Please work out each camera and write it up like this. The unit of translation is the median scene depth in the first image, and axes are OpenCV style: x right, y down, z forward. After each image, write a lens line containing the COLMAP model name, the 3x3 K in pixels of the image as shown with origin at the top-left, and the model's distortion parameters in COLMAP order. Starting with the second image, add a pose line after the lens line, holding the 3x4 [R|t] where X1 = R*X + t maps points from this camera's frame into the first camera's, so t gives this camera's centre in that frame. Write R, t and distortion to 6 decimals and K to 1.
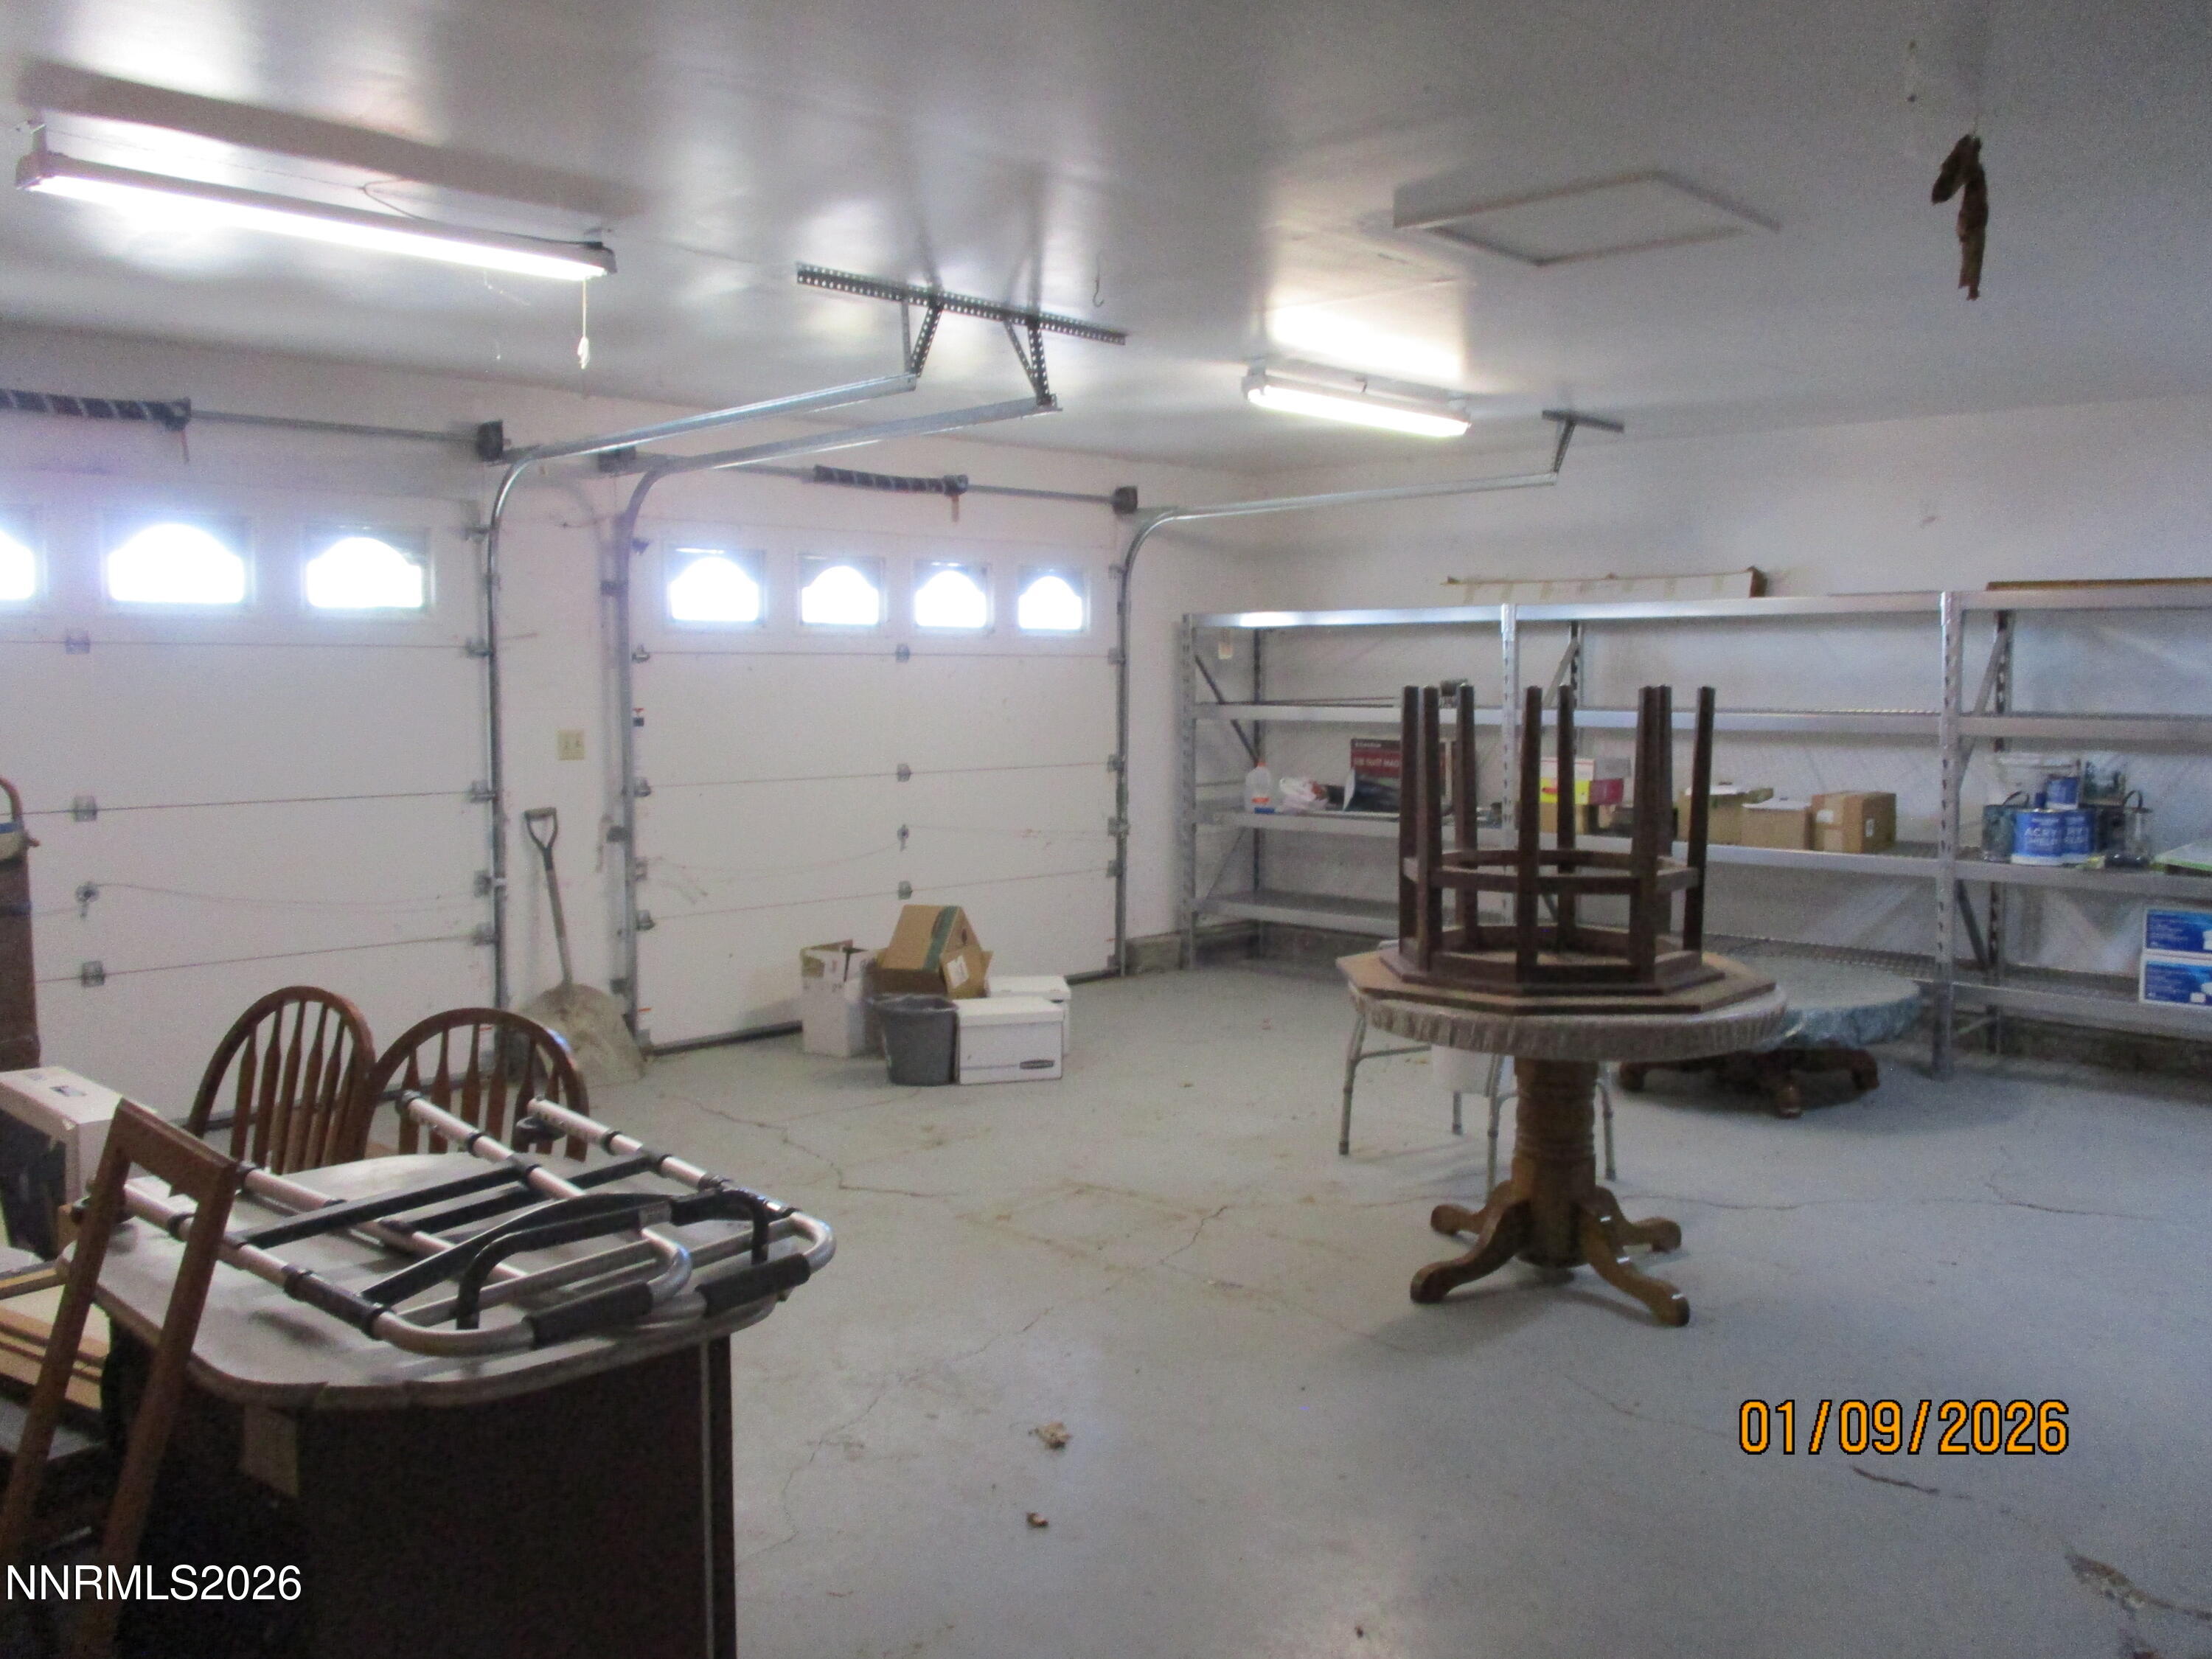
lens RADIAL K [[1803.0, 0, 1104.5], [0, 1803.0, 782.0], [0, 0, 1]] dist [0.004651, 0.003787]
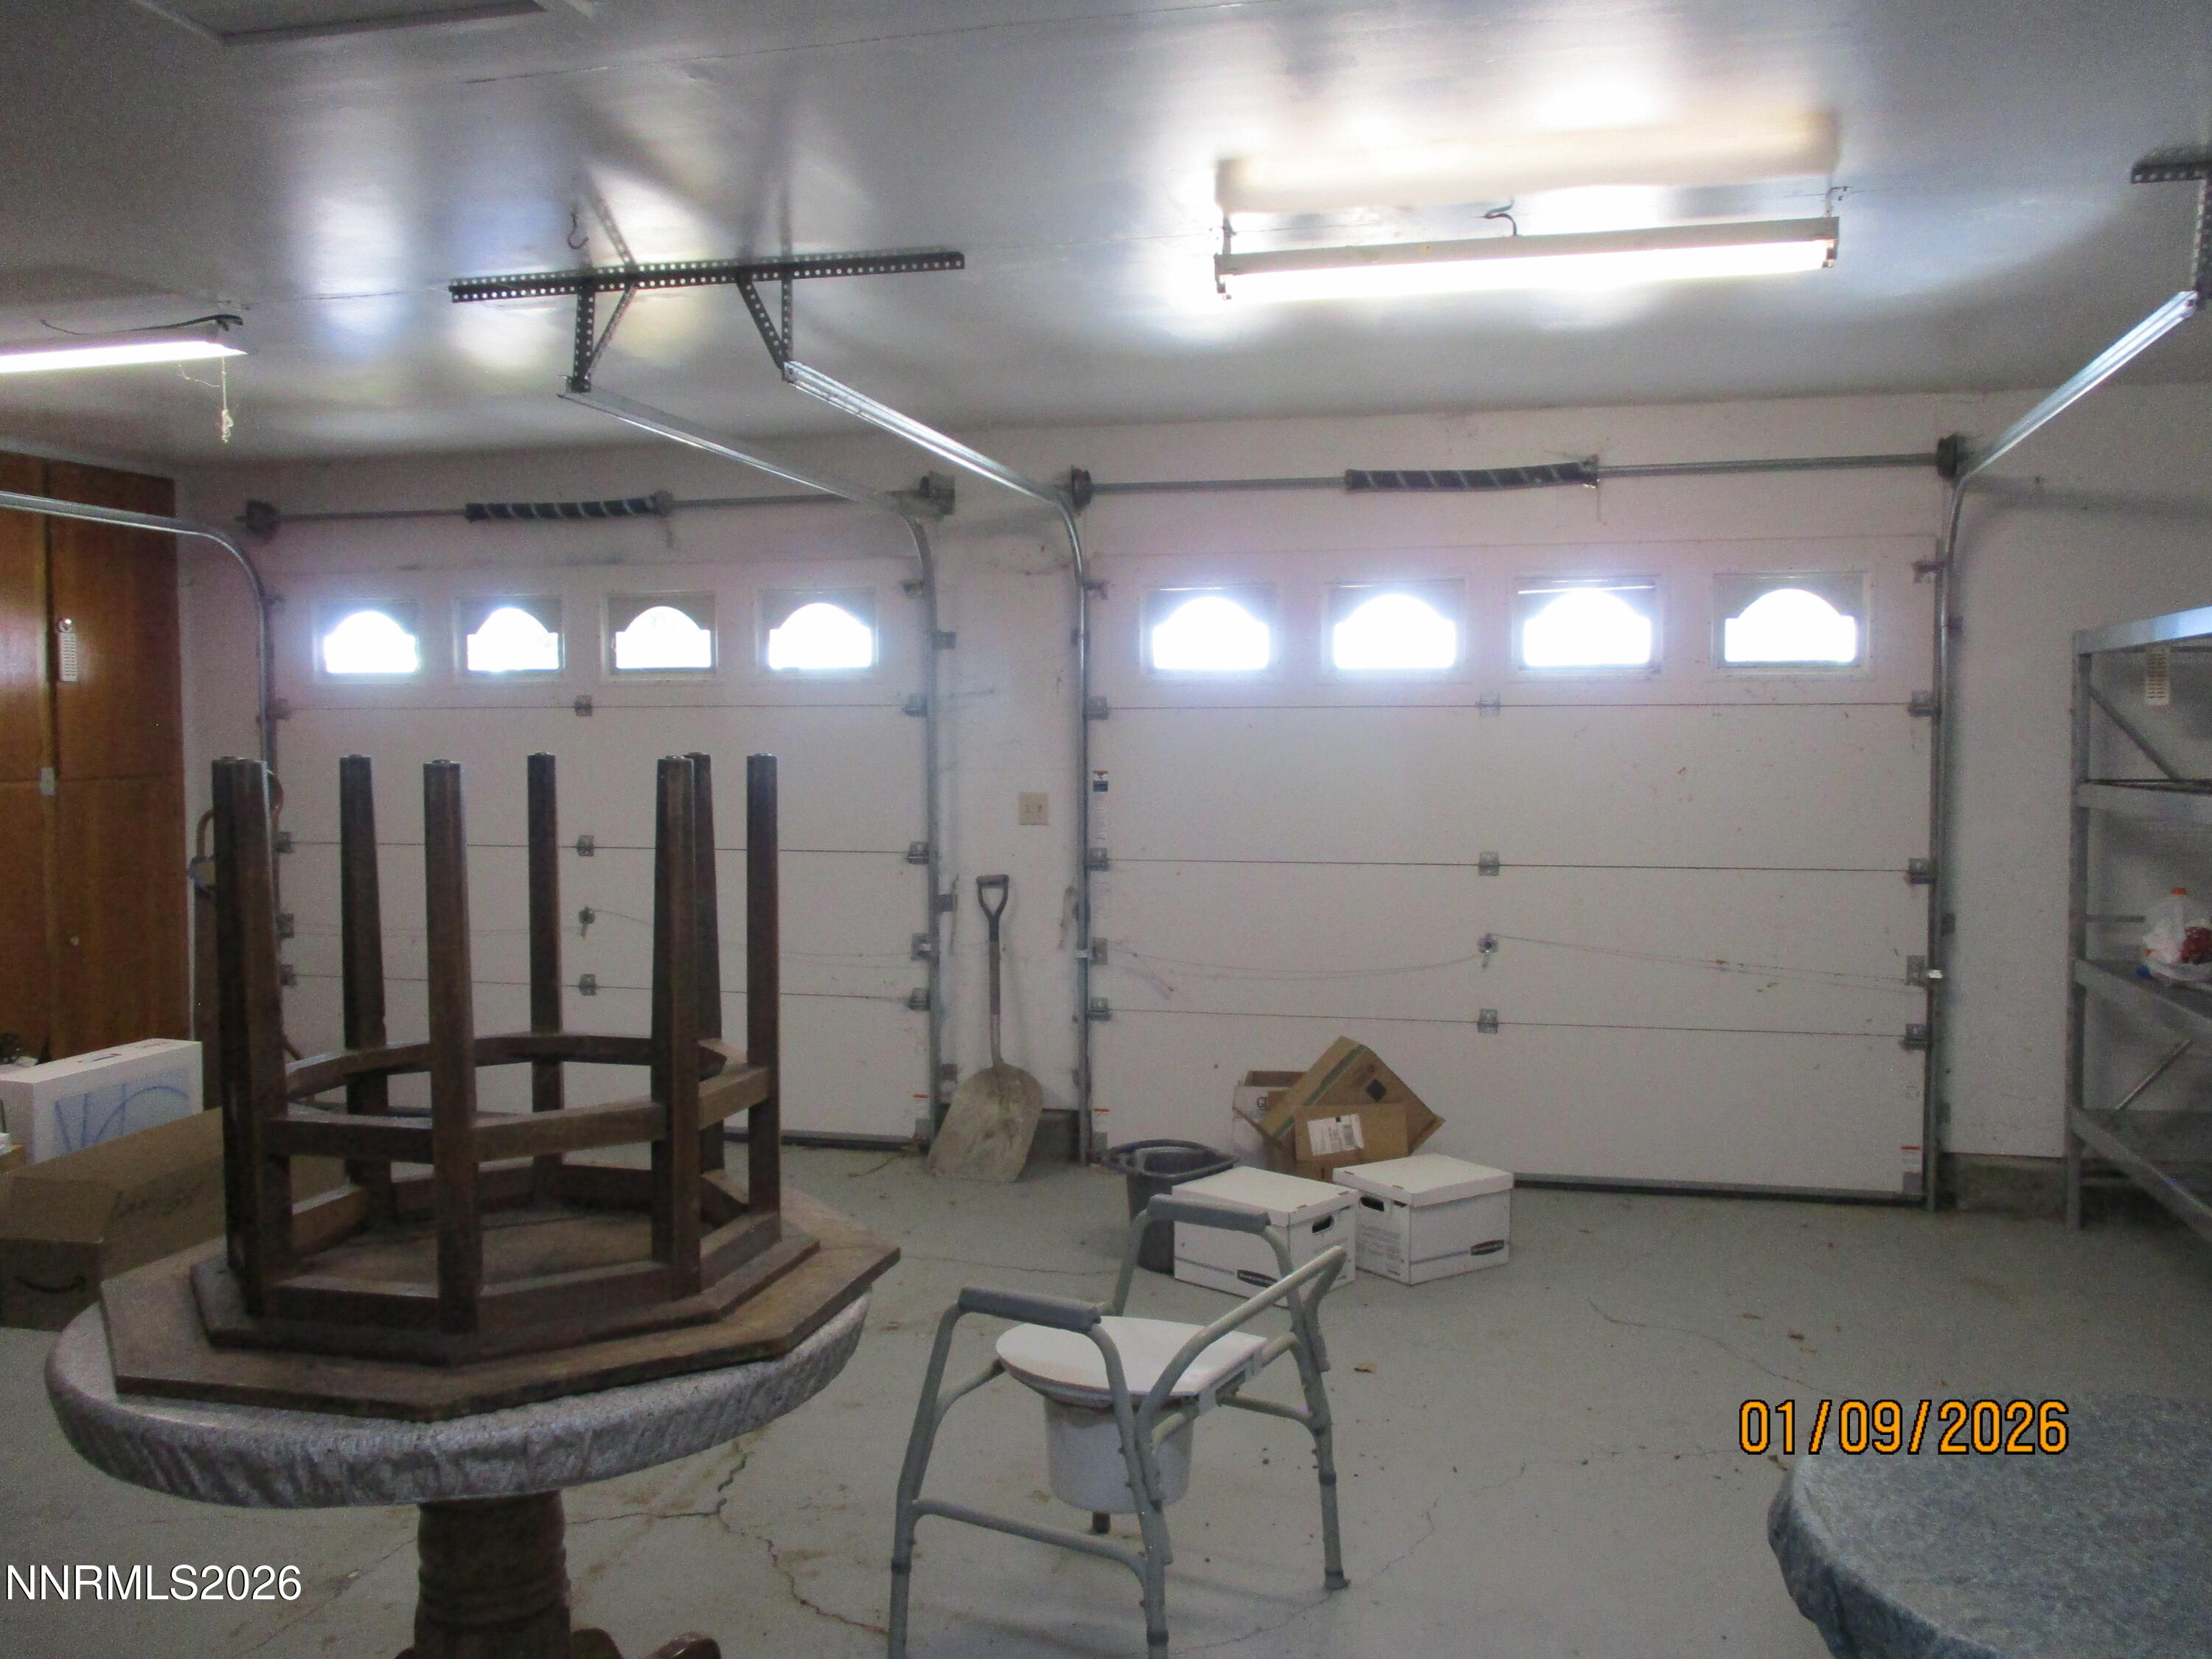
lens RADIAL K [[1857.6, 0, 1112.4], [0, 1857.6, 822.6], [0, 0, 1]] dist [-0.020966, -0.000251]
pose [[0.510572, 0.038568, -0.858970, 0.533853], [-0.051137, 0.998587, 0.014441, -0.028925], [0.858313, 0.036553, 0.511823, 0.535320]]
